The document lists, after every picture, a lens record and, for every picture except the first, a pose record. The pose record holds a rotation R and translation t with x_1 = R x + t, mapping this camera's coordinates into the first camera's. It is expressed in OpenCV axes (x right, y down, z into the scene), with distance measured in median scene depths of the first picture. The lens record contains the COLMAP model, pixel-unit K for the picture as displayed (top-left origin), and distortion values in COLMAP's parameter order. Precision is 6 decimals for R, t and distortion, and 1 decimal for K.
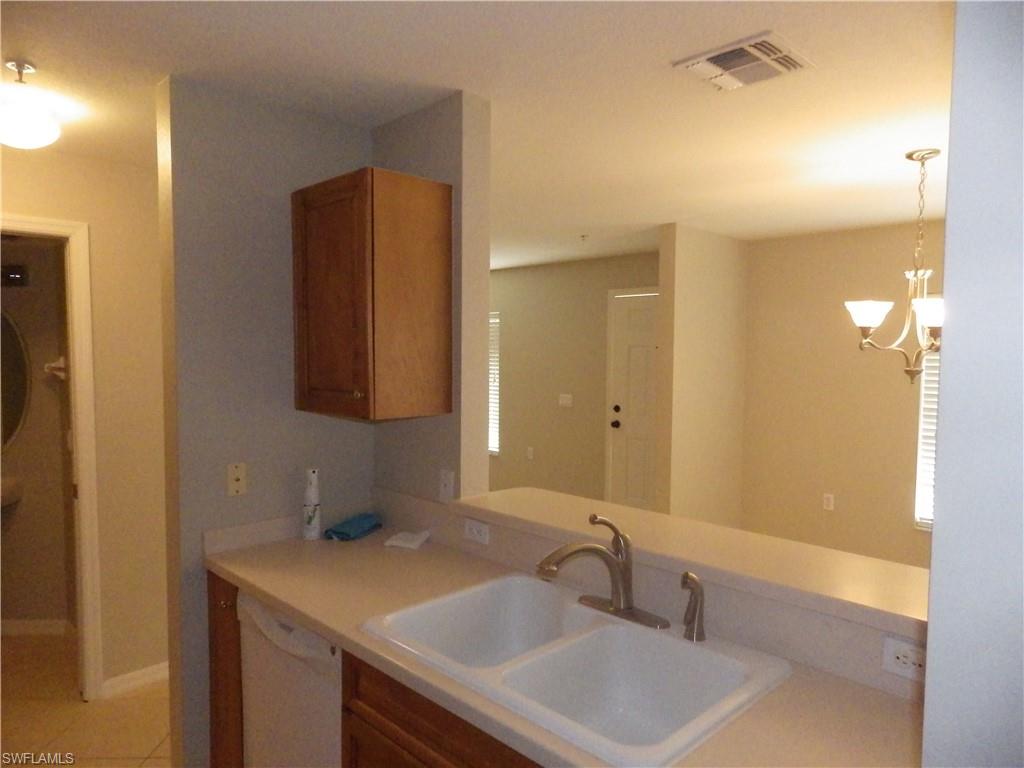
lens RADIAL K [[688.9, 0, 515.2], [0, 688.9, 383.7], [0, 0, 1]] dist [0.029743, -0.014678]
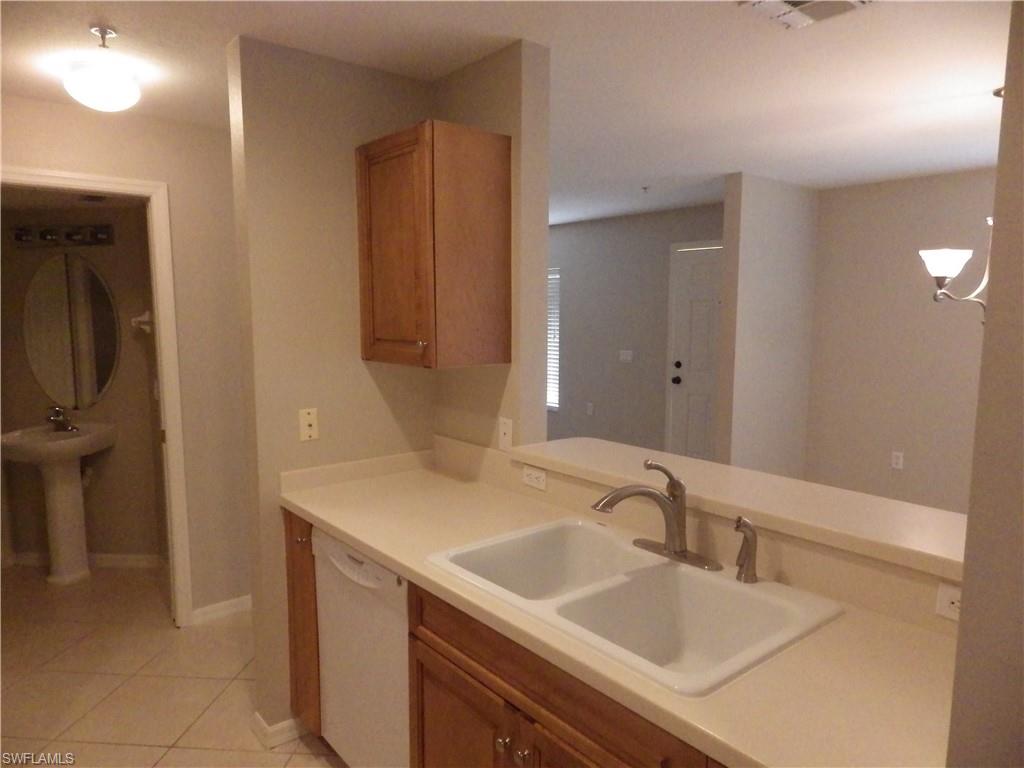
lens RADIAL K [[688.9, 0, 516.1], [0, 688.9, 381.3], [0, 0, 1]] dist [0.029743, -0.014678]
pose [[0.996268, 0.005617, -0.086128, 0.004240], [-0.000665, 0.998350, 0.057413, 0.009787], [0.086308, -0.057142, 0.994628, -0.019279]]
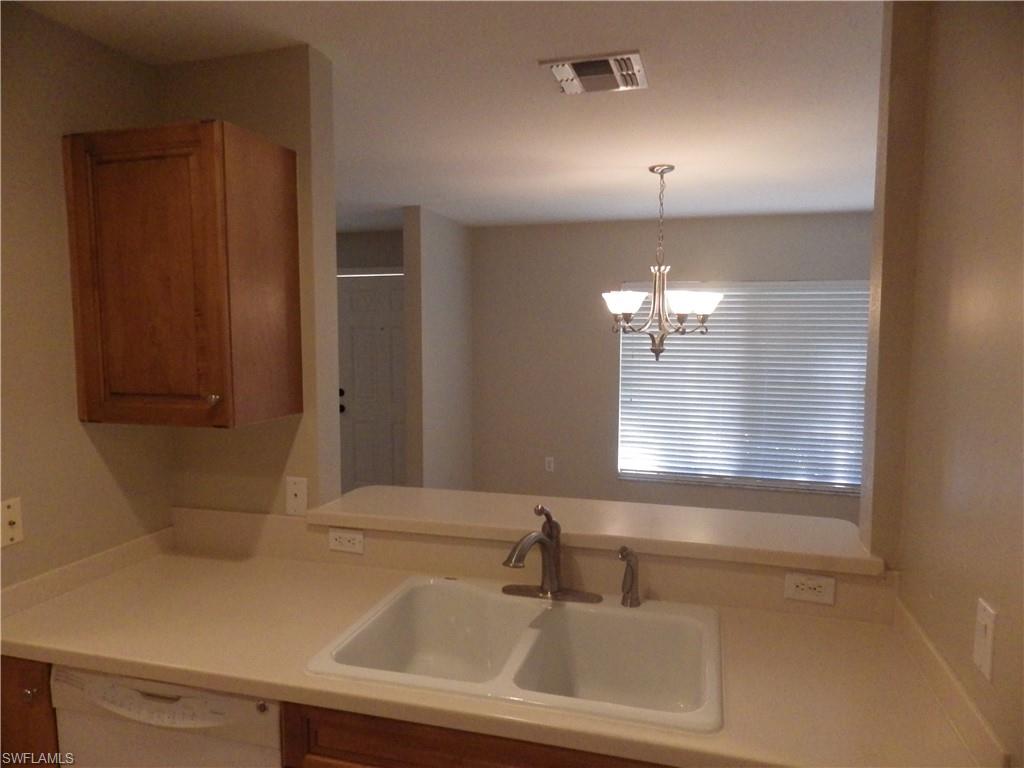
lens RADIAL K [[688.9, 0, 528.3], [0, 688.9, 383.7], [0, 0, 1]] dist [0.029743, -0.014678]
pose [[0.871609, -0.047834, 0.487863, -0.259060], [0.030387, 0.998586, 0.043620, -0.023565], [-0.489259, -0.023194, 0.871830, 0.082659]]
